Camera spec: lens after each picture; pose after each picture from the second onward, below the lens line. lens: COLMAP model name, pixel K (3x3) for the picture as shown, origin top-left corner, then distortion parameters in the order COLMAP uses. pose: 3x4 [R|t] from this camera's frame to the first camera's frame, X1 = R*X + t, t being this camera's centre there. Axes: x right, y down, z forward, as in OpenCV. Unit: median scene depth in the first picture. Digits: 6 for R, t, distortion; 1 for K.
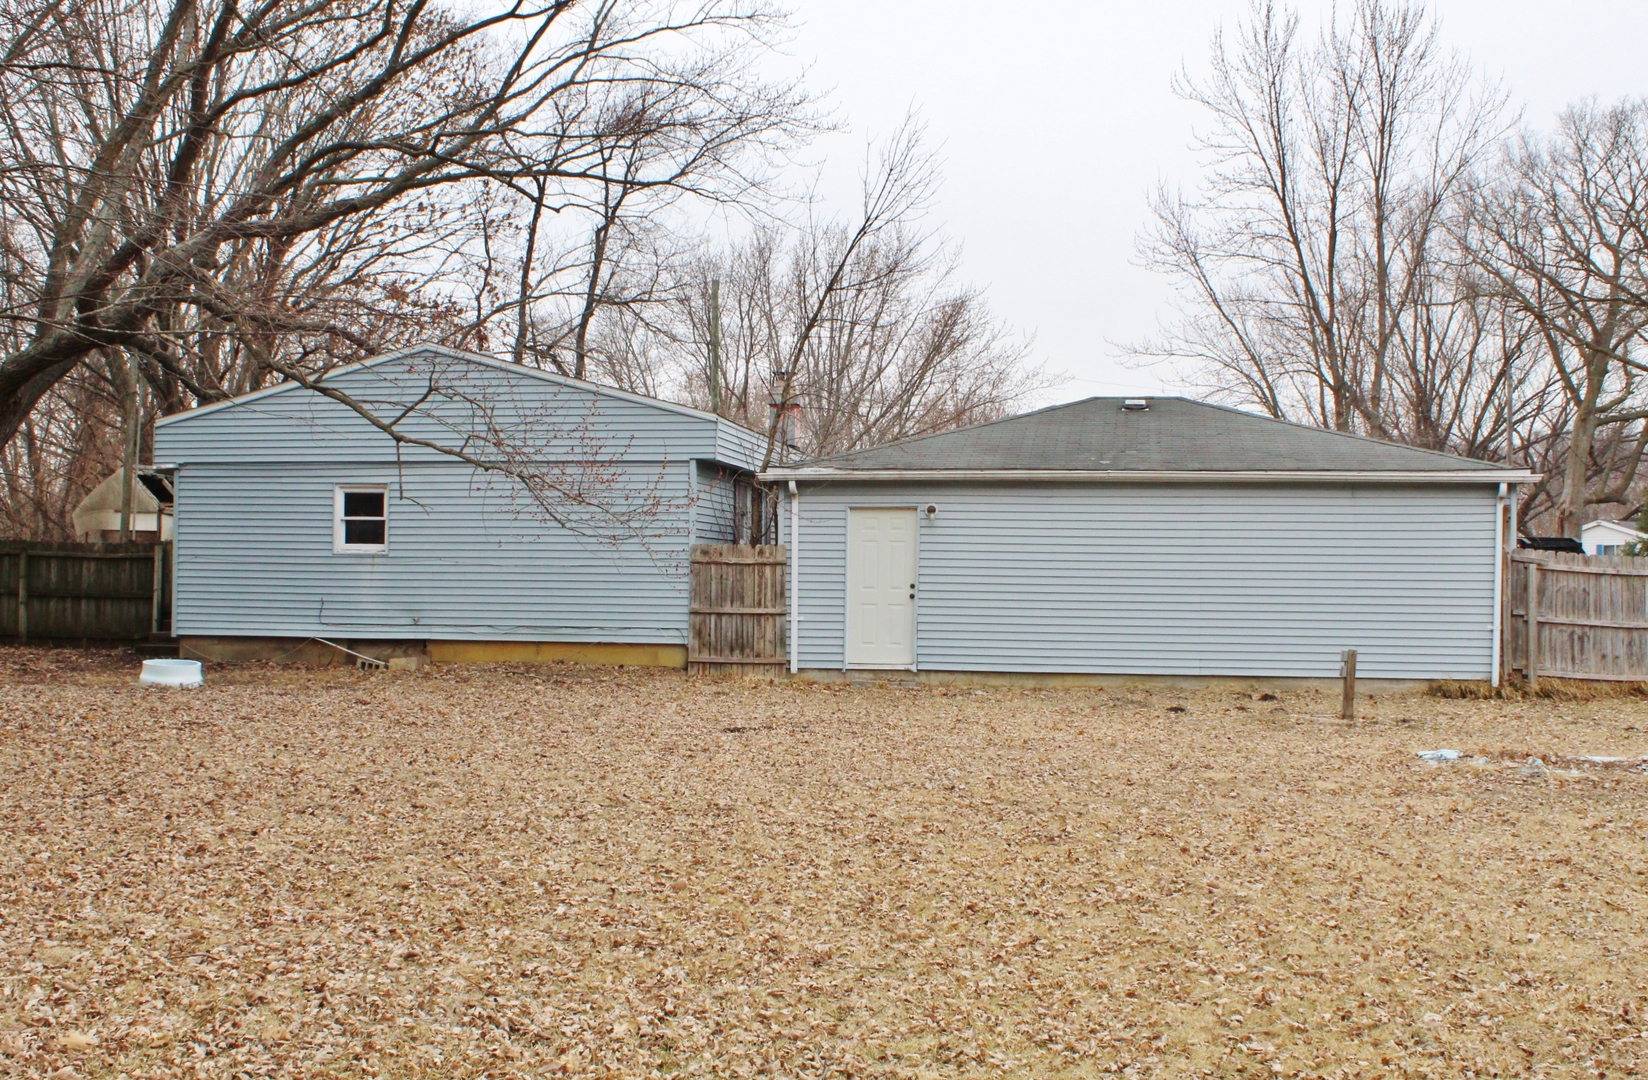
lens RADIAL K [[1738.2, 0, 824.0], [0, 1738.2, 540.0], [0, 0, 1]] dist [-0.121488, 0.121226]
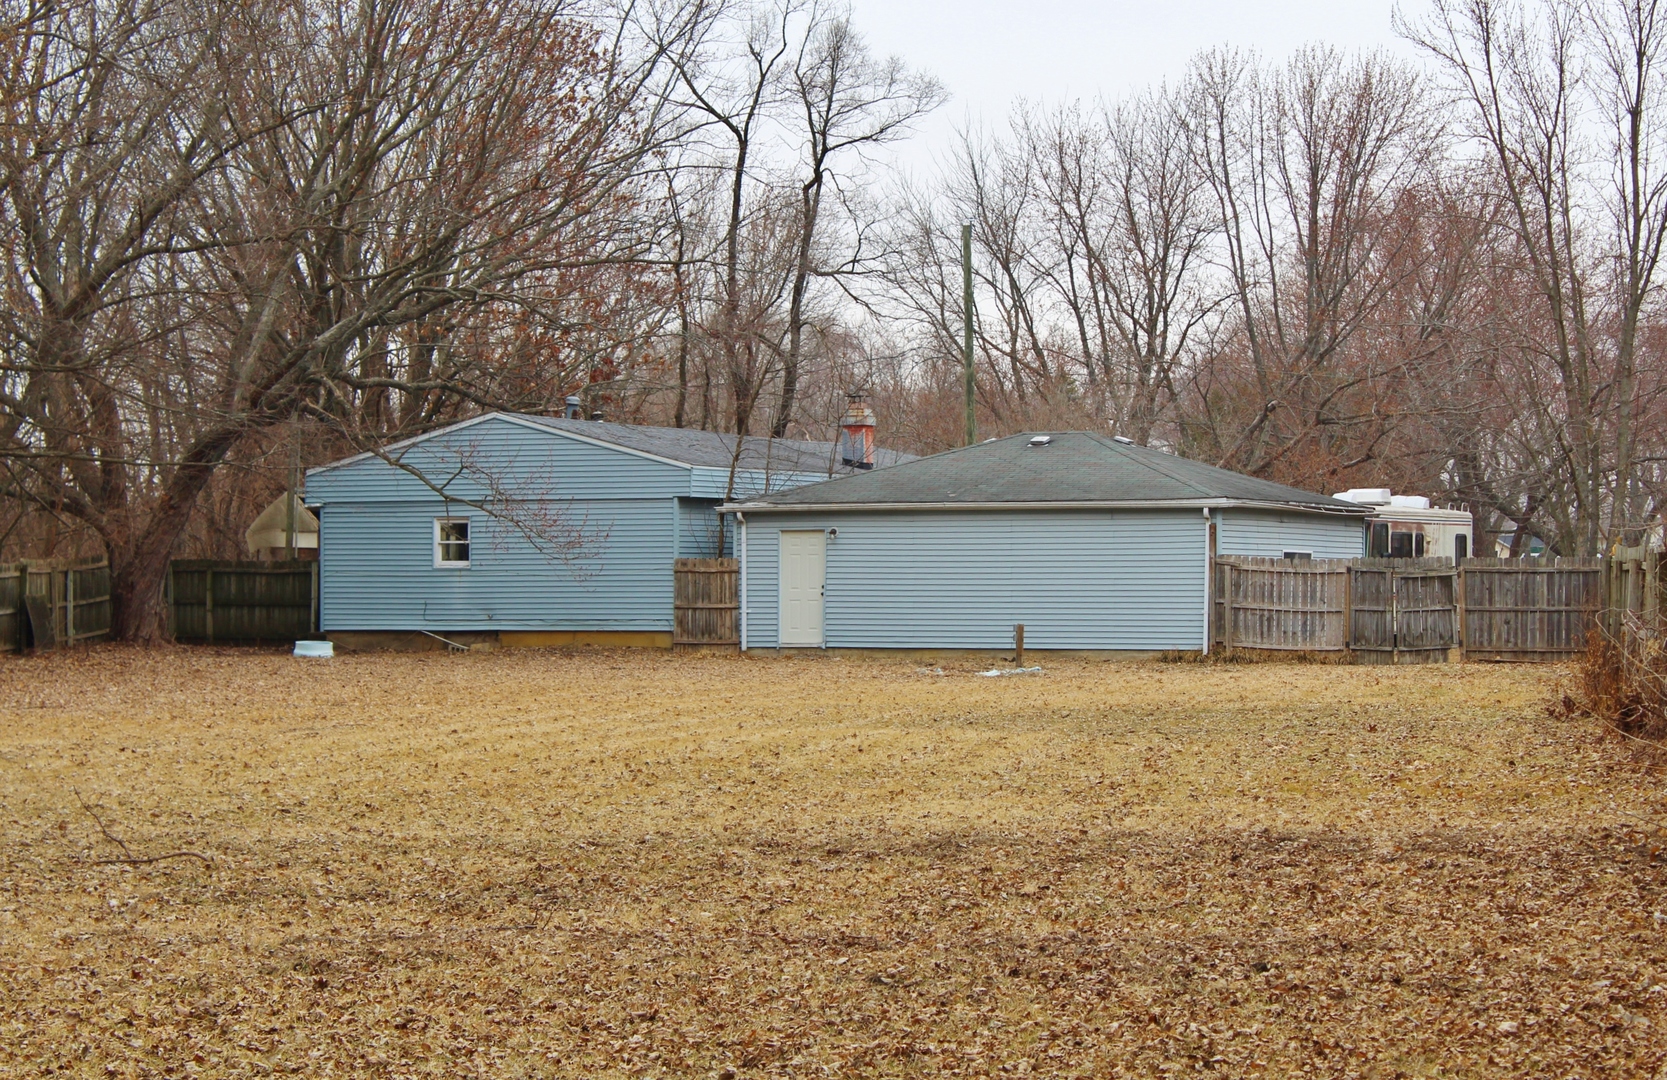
lens RADIAL K [[4381.7, 0, 833.5], [0, 4381.7, 540.0], [0, 0, 1]] dist [0.093288, -1.634806]
pose [[0.962288, -0.014225, -0.271659, 0.998302], [0.016693, 0.999838, 0.006774, -0.033869], [0.271519, -0.011053, 0.962370, -2.334130]]
